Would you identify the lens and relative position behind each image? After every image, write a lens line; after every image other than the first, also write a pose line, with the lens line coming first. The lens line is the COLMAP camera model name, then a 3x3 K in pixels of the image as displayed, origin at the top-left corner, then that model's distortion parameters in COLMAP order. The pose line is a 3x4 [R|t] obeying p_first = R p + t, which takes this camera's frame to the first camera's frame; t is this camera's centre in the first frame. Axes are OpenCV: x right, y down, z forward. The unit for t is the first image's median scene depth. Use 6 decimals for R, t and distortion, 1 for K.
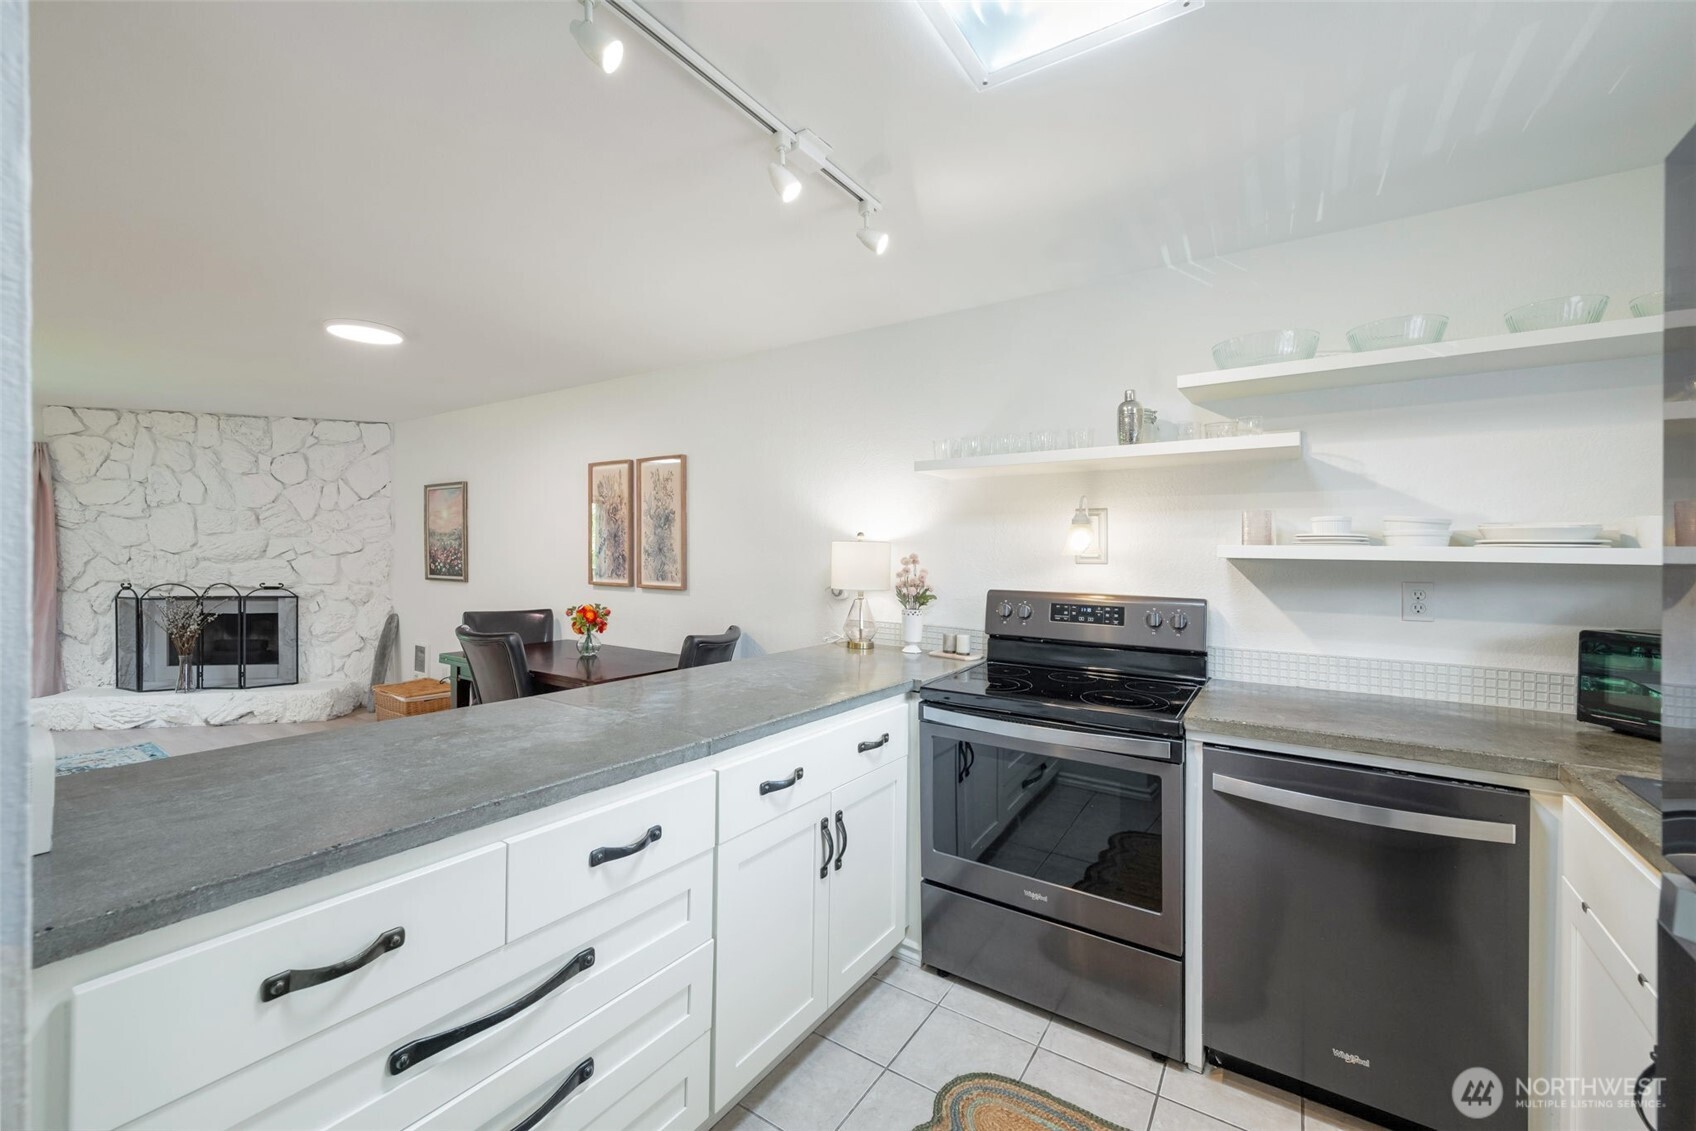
lens RADIAL K [[687.8, 0, 845.7], [0, 687.8, 561.2], [0, 0, 1]] dist [0.010940, -0.000070]
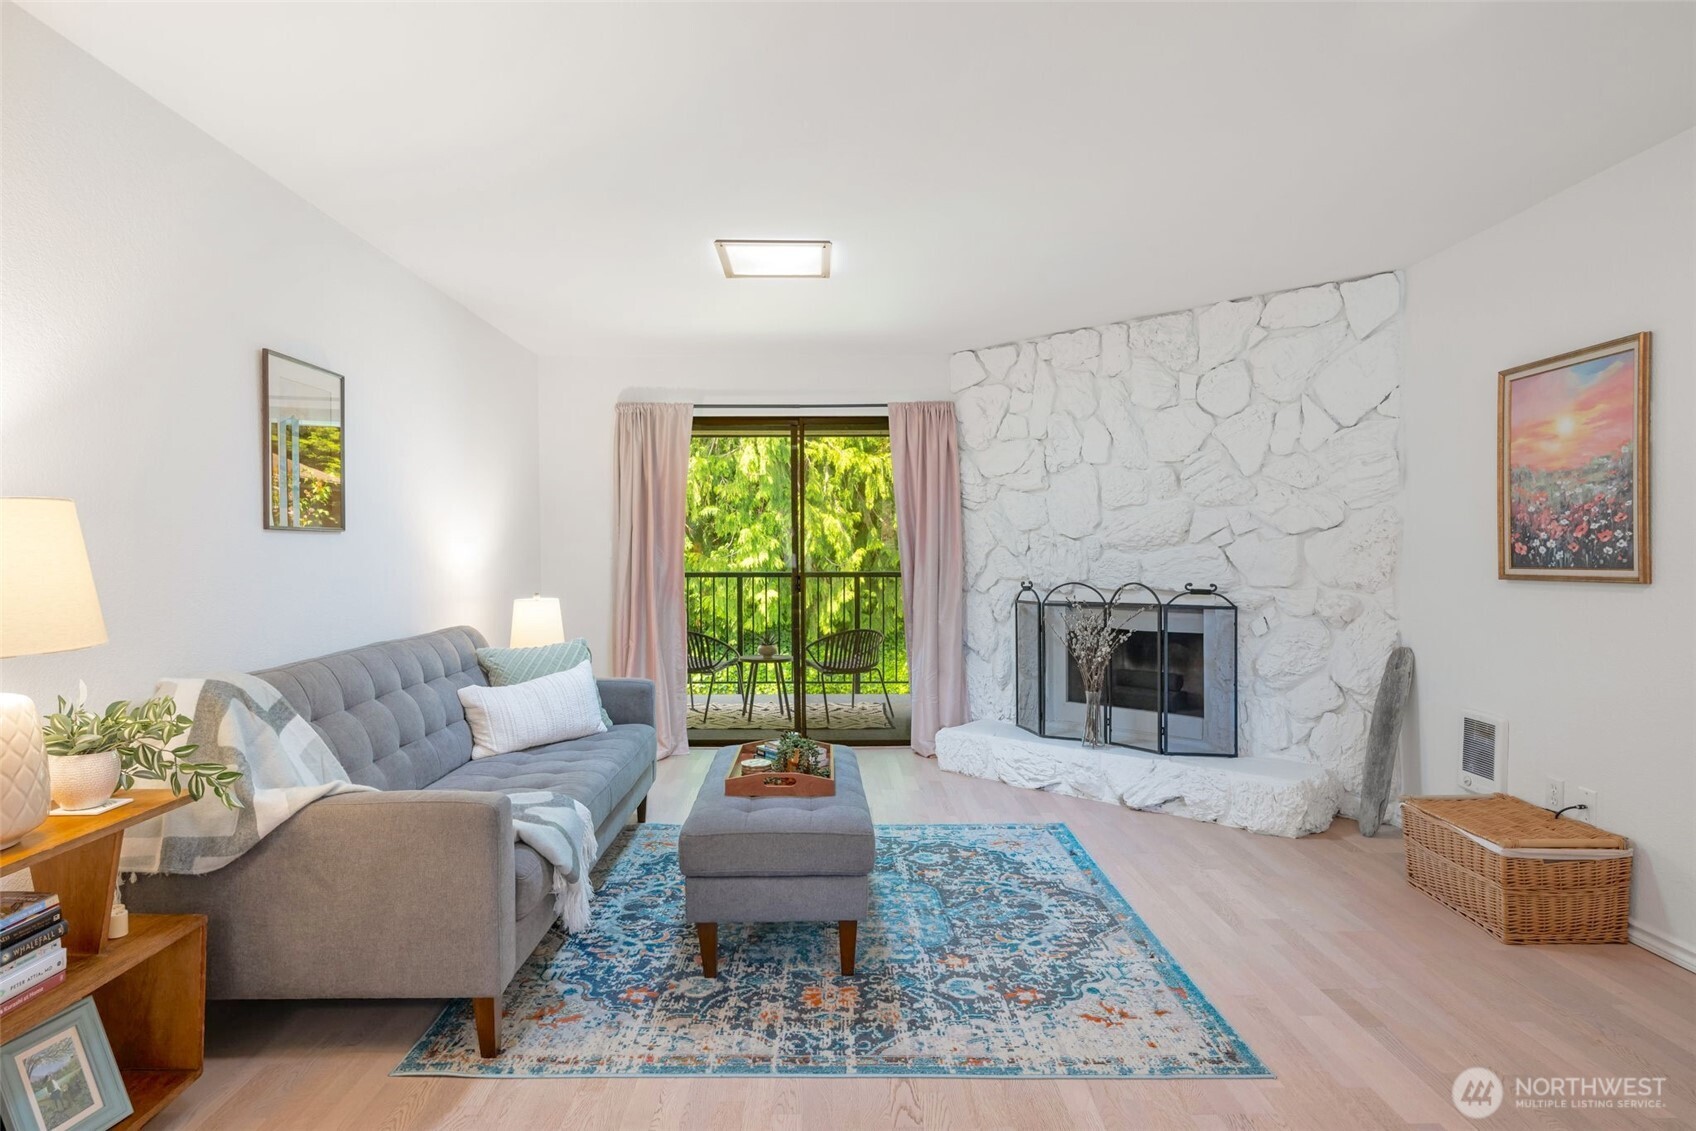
lens RADIAL K [[1076.8, 0, 817.6], [0, 1076.8, 566.3], [0, 0, 1]] dist [-0.019156, 0.000102]
pose [[0.565383, -0.001135, -0.824828, -0.246253], [0.004051, 0.999991, 0.001401, 0.013763], [0.824818, -0.004134, 0.565383, 0.199726]]
